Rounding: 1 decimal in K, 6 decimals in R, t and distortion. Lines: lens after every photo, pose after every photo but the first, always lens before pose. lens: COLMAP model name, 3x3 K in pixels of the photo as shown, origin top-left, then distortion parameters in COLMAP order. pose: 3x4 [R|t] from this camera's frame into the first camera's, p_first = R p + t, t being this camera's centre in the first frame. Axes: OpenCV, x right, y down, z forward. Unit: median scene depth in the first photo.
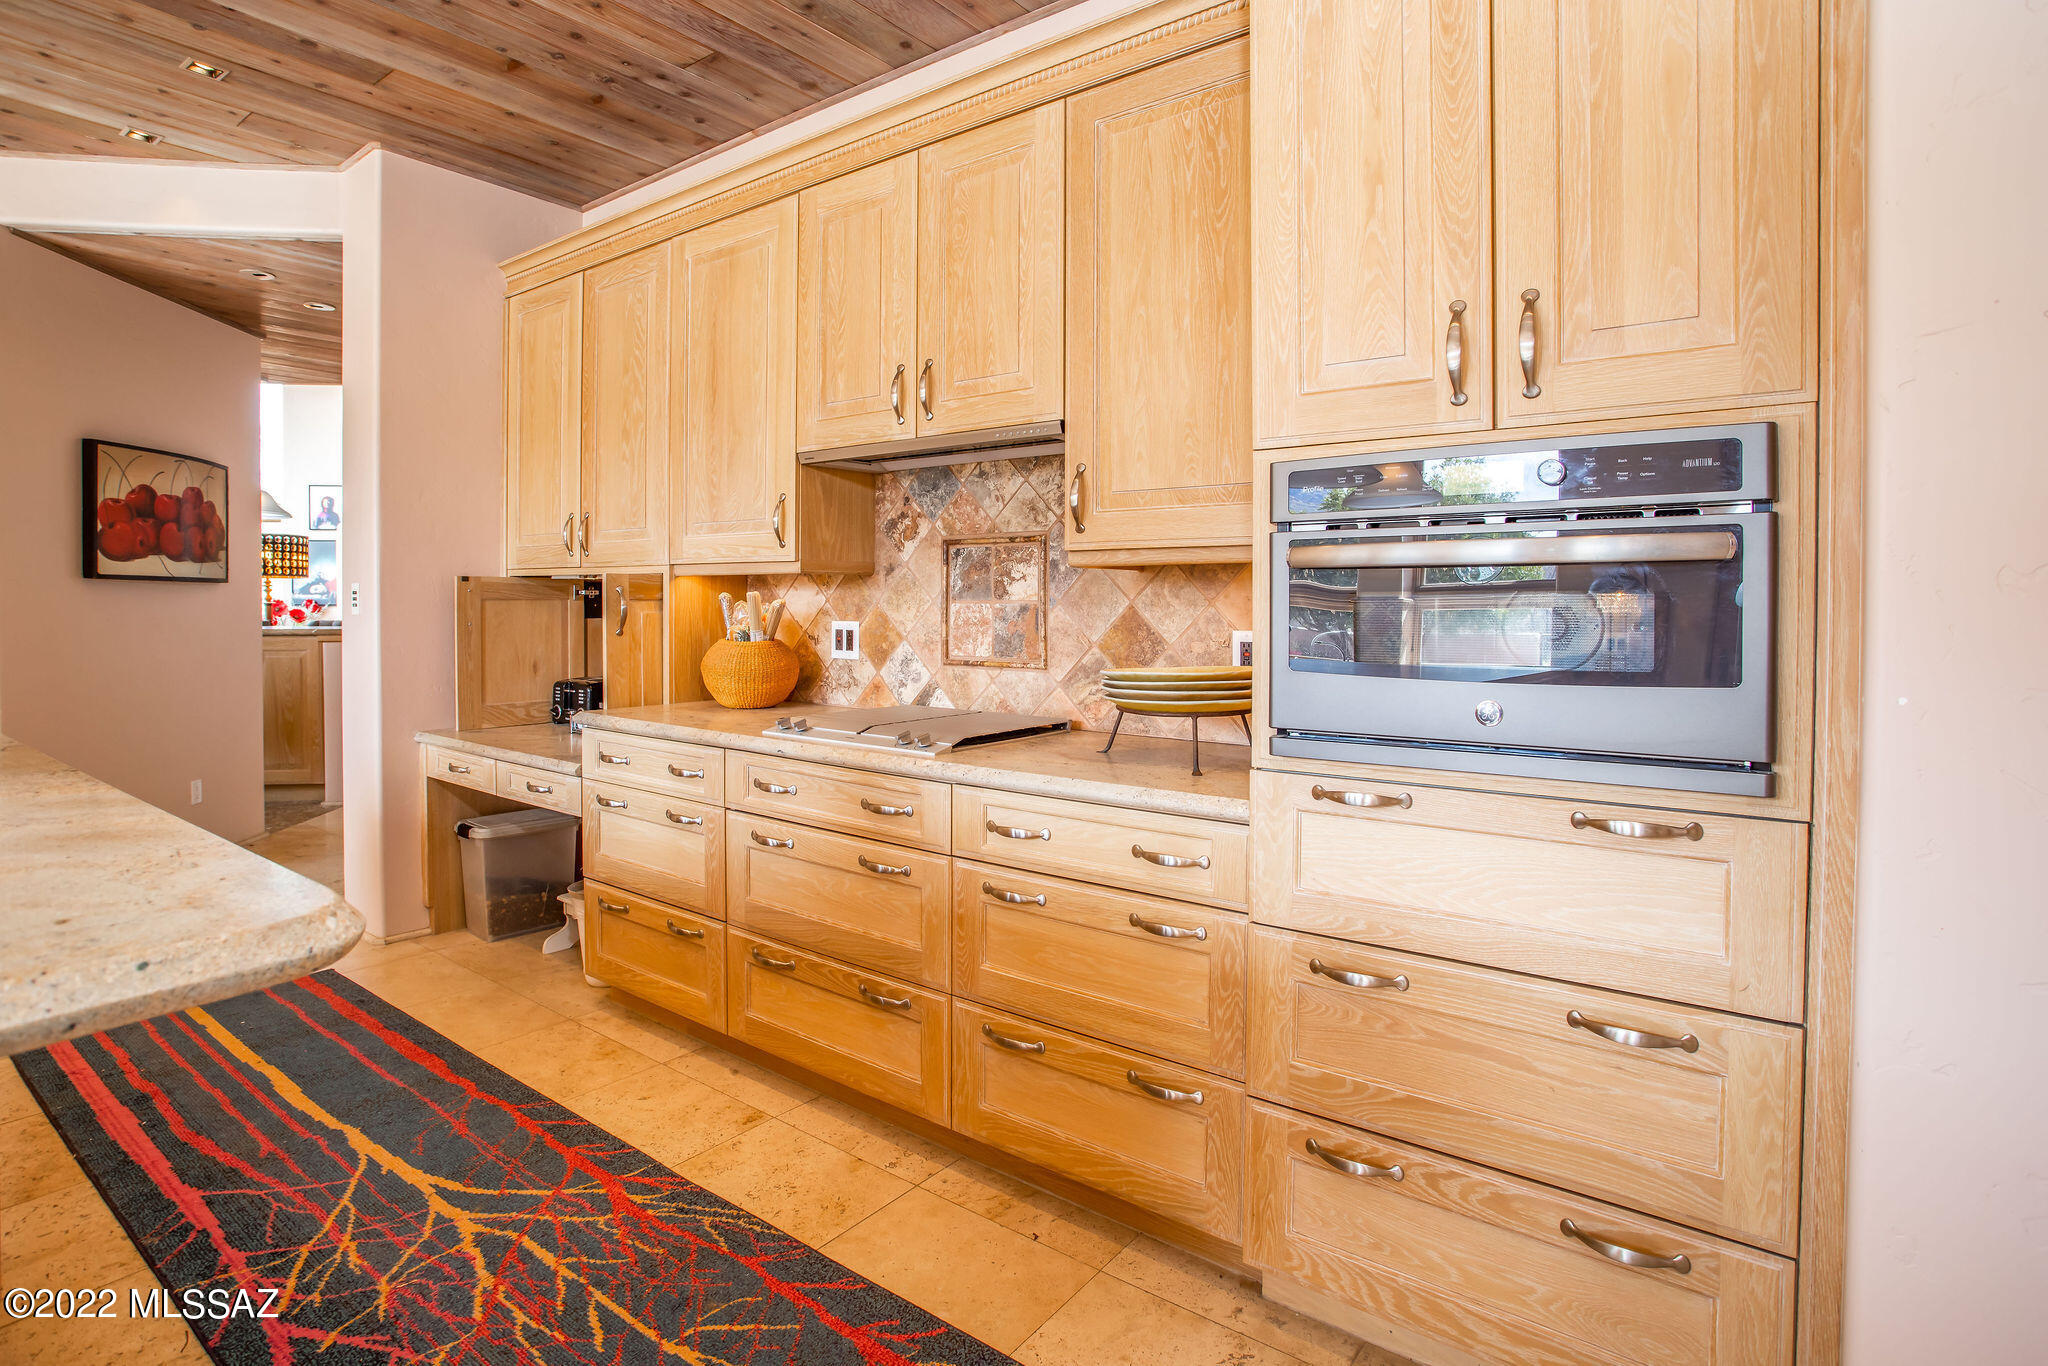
lens RADIAL K [[1018.6, 0, 934.0], [0, 1018.6, 606.8], [0, 0, 1]] dist [-0.051900, 0.015686]
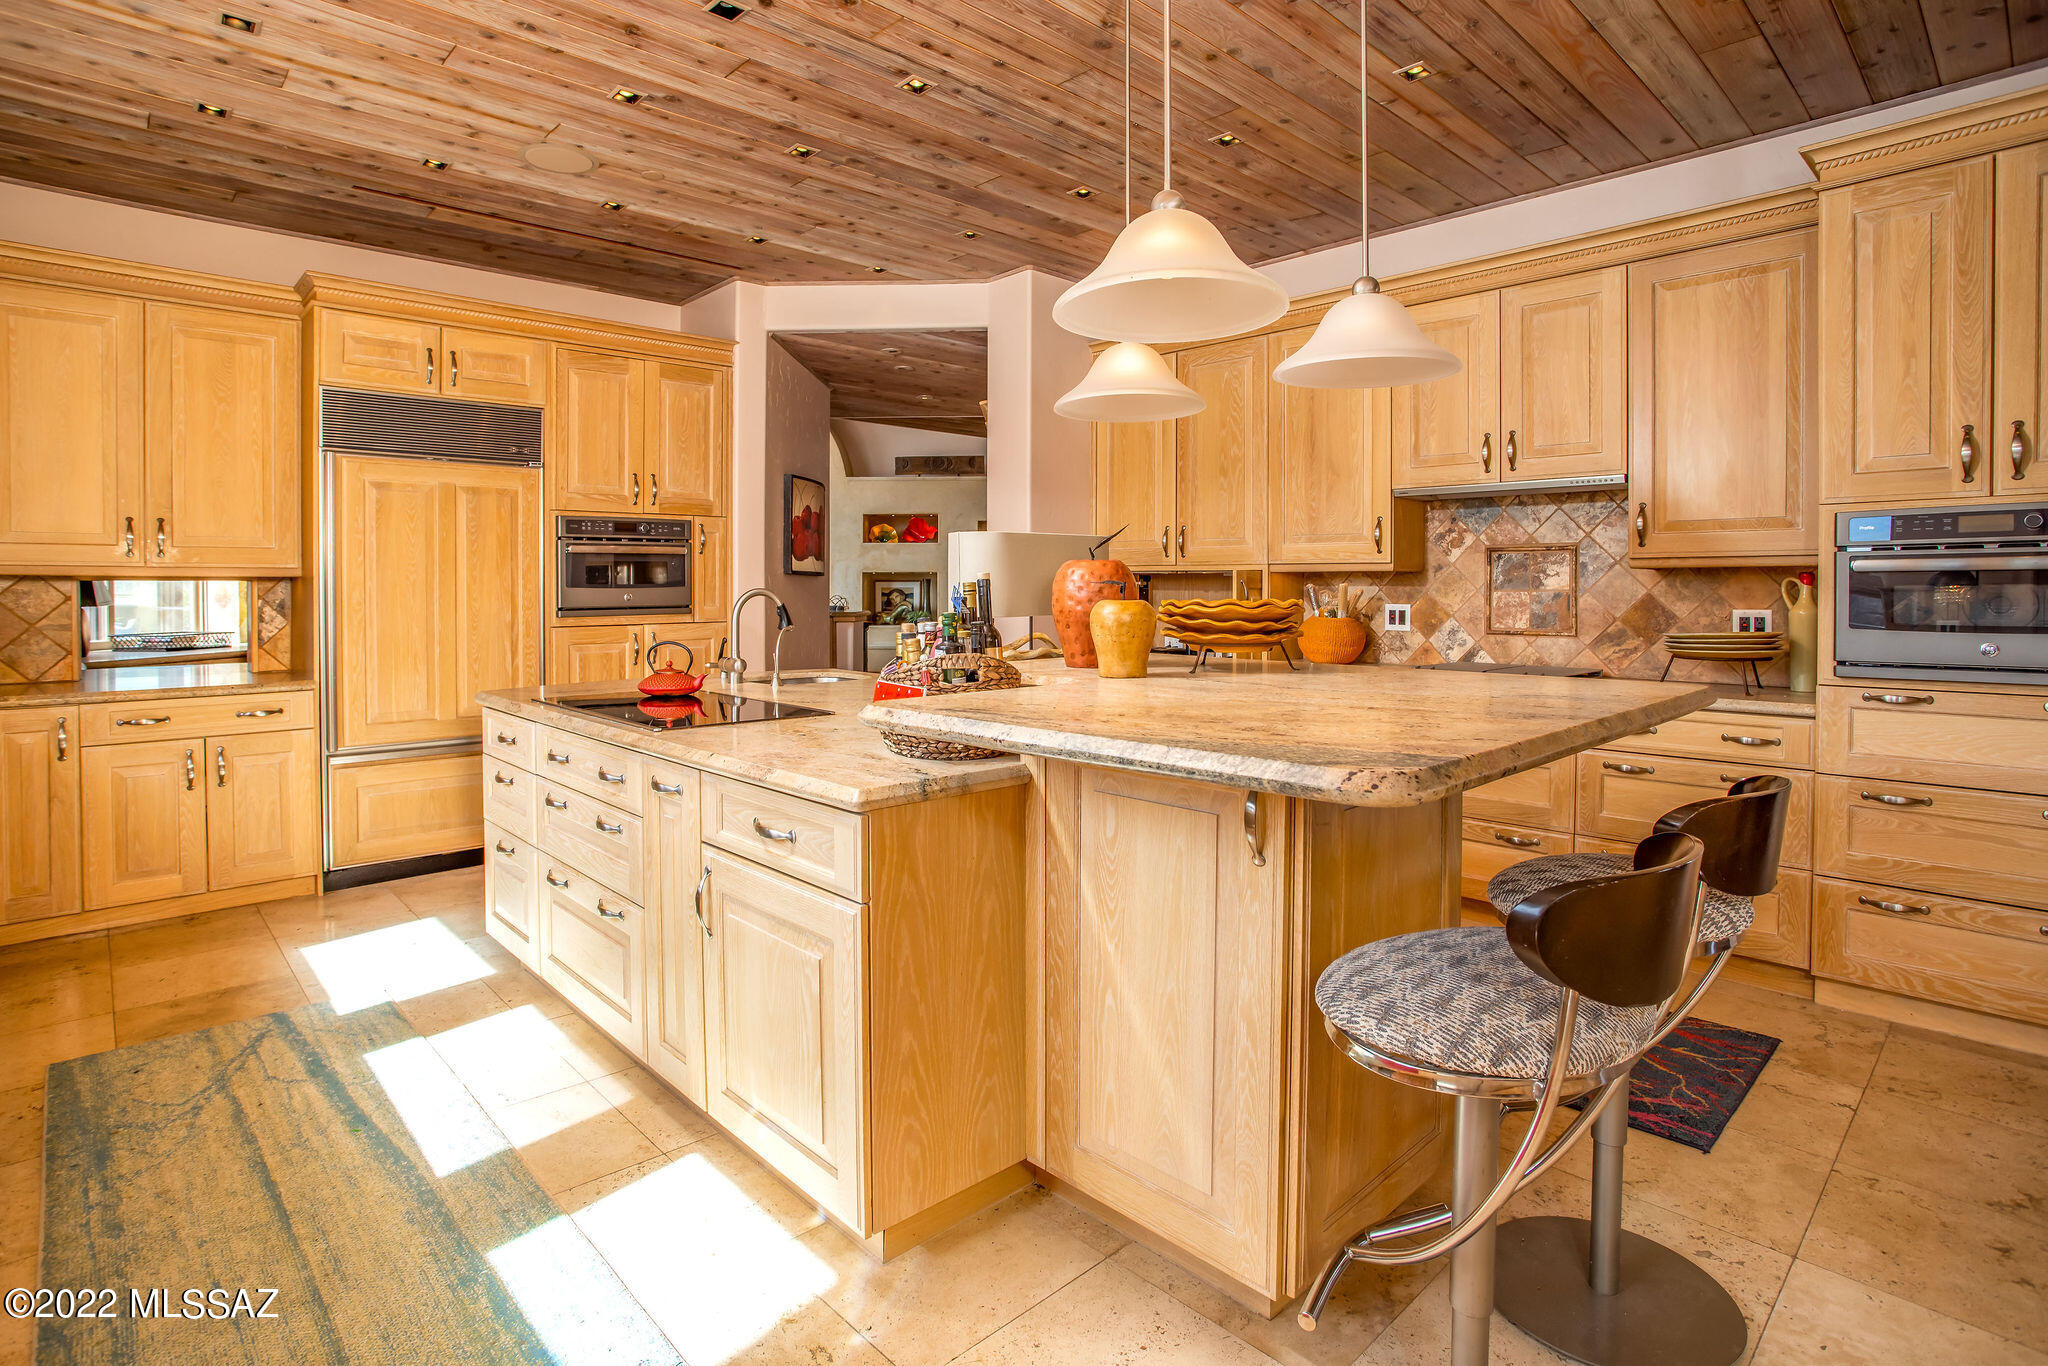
lens RADIAL K [[1018.6, 0, 964.8], [0, 1018.6, 595.3], [0, 0, 1]] dist [-0.051900, 0.015686]
pose [[0.990401, 0.002388, -0.138202, -0.560919], [-0.002691, 0.999994, -0.002005, 0.007159], [0.138197, 0.002358, 0.990402, -0.550878]]
